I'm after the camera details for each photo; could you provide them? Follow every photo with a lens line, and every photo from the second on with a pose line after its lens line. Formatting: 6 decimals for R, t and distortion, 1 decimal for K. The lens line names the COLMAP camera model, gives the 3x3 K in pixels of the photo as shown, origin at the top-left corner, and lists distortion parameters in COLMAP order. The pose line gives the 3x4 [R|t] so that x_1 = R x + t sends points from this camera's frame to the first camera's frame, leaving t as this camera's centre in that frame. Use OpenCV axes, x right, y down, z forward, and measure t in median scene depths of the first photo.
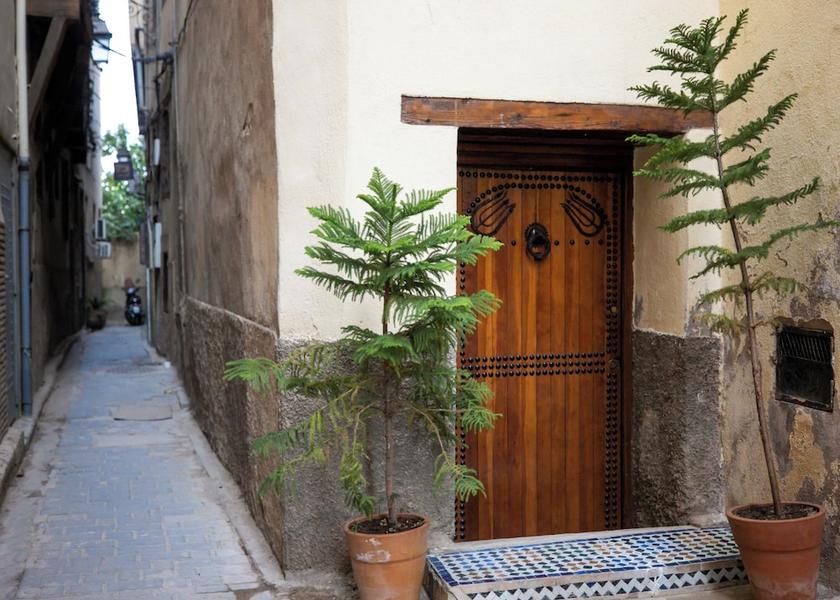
lens RADIAL K [[946.0, 0, 420.0], [0, 946.0, 300.0], [0, 0, 1]] dist [0.015088, 0.017871]
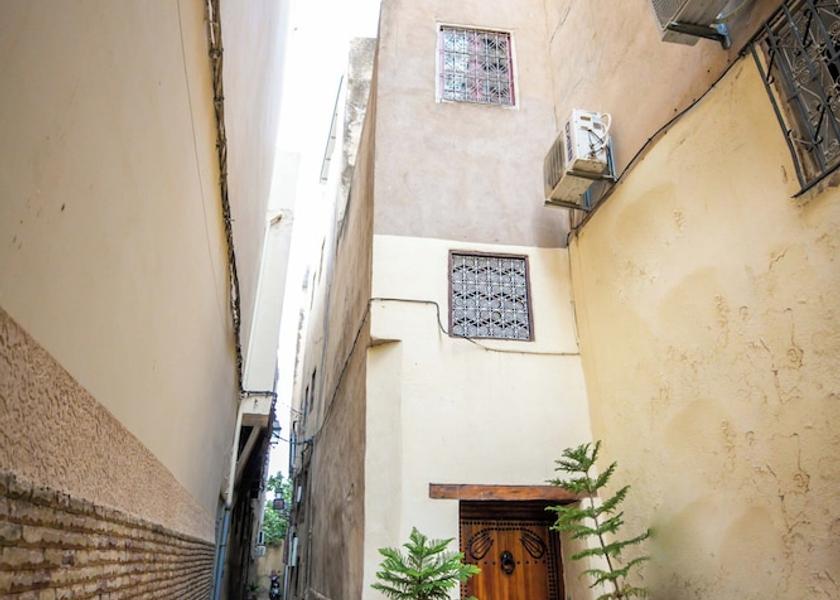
lens RADIAL K [[574.2, 0, 420.0], [0, 574.2, 300.0], [0, 0, 1]] dist [-0.035661, 0.000949]
pose [[0.998001, -0.022355, -0.059115, 0.033754], [-0.006059, 0.897202, -0.441579, -0.029661], [0.062909, 0.441054, 0.895273, -0.191472]]
